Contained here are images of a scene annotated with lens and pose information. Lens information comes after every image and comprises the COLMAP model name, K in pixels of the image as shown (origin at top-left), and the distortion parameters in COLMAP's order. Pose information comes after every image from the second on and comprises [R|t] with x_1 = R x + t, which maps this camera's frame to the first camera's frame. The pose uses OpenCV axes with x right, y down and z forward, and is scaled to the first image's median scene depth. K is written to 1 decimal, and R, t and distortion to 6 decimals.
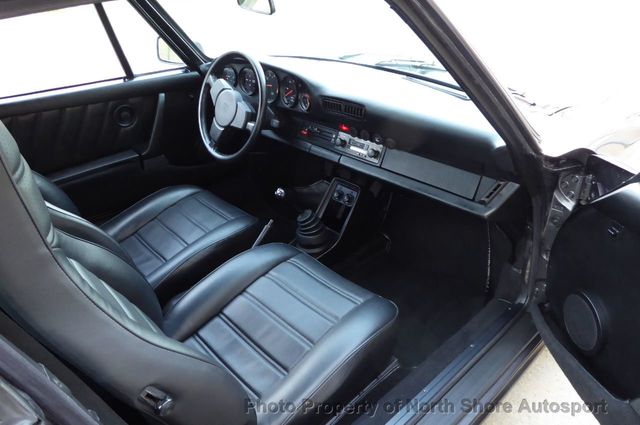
lens RADIAL K [[435.0, 0, 321.1], [0, 435.0, 224.1], [0, 0, 1]] dist [-0.053278, 0.001503]
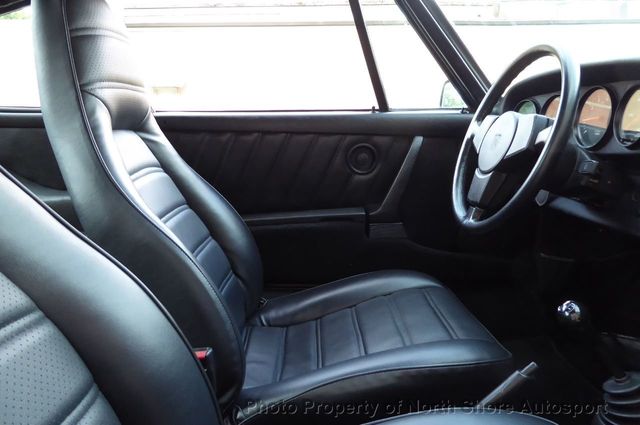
lens RADIAL K [[467.2, 0, 320.0], [0, 467.2, 212.5], [0, 0, 1]] dist [-0.008458, -0.003241]
pose [[0.771361, 0.137095, -0.621456, -0.007678], [-0.315297, 0.930574, -0.186065, 0.004631], [0.552802, 0.339467, 0.761034, 0.448870]]
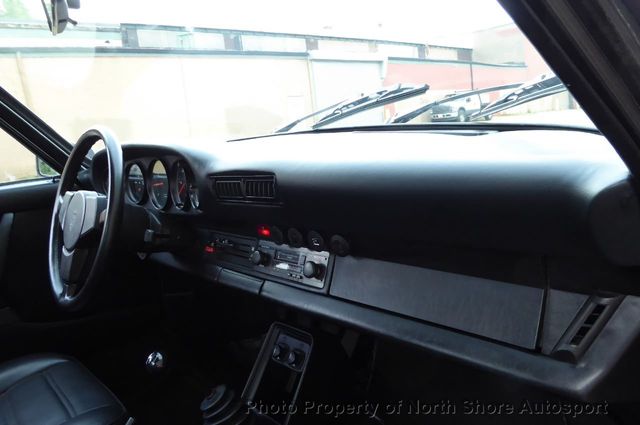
lens RADIAL K [[467.2, 0, 320.0], [0, 467.2, 212.5], [0, 0, 1]] dist [-0.008458, -0.003241]
pose [[0.996563, -0.080947, 0.017602, 0.111010], [0.082231, 0.940950, -0.328407, -0.037813], [0.010021, 0.328726, 0.944372, 0.398632]]
